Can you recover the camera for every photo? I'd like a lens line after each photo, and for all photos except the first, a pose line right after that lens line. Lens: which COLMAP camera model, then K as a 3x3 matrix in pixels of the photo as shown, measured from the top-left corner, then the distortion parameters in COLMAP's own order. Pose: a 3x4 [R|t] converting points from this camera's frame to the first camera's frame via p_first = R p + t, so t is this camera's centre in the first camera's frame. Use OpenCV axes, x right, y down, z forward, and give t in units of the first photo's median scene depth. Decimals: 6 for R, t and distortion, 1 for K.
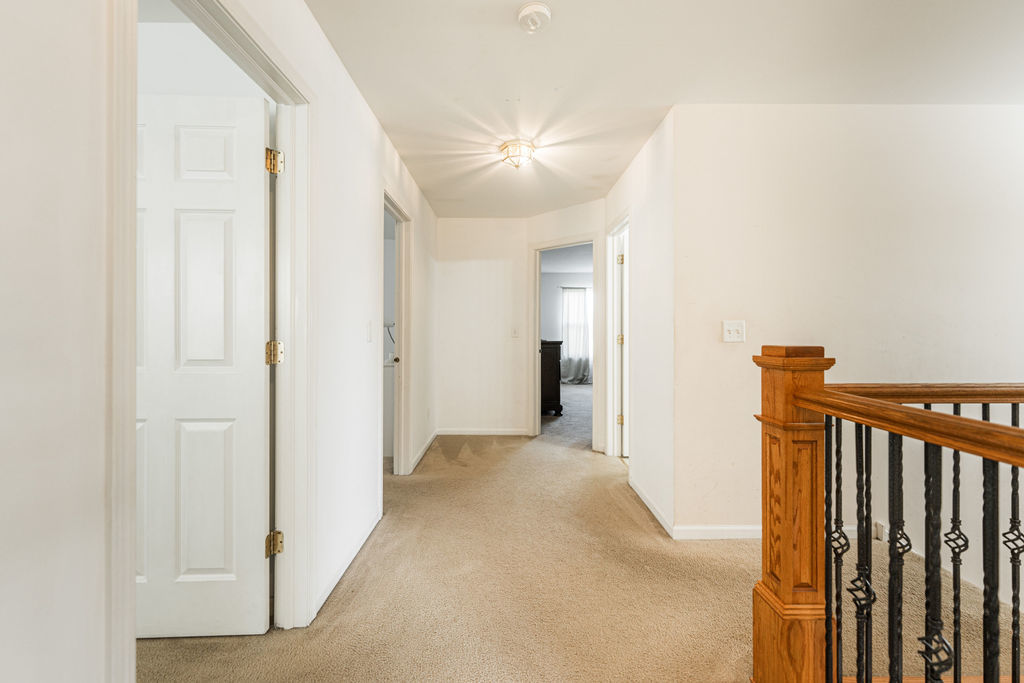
lens RADIAL K [[420.8, 0, 507.5], [0, 420.8, 334.4], [0, 0, 1]] dist [-0.001687, 0.001012]
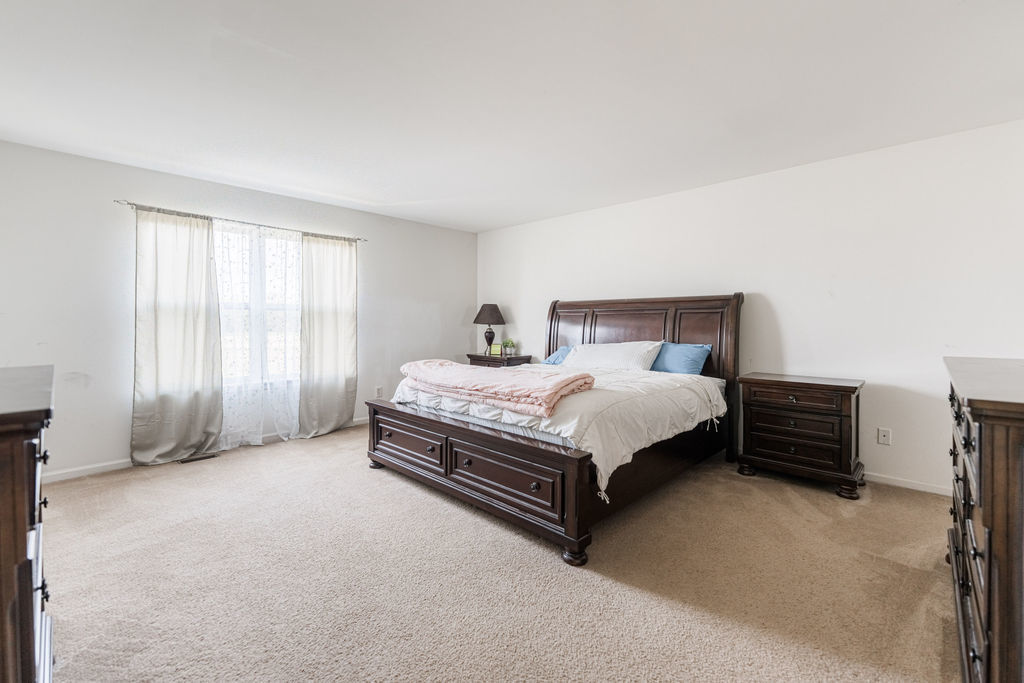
lens RADIAL K [[420.8, 0, 510.4], [0, 420.8, 334.8], [0, 0, 1]] dist [-0.001687, 0.001012]
pose [[0.689969, -0.004893, 0.723823, 0.089516], [0.001322, 0.999984, 0.005500, -0.000470], [-0.723838, -0.002838, 0.689964, 0.505160]]
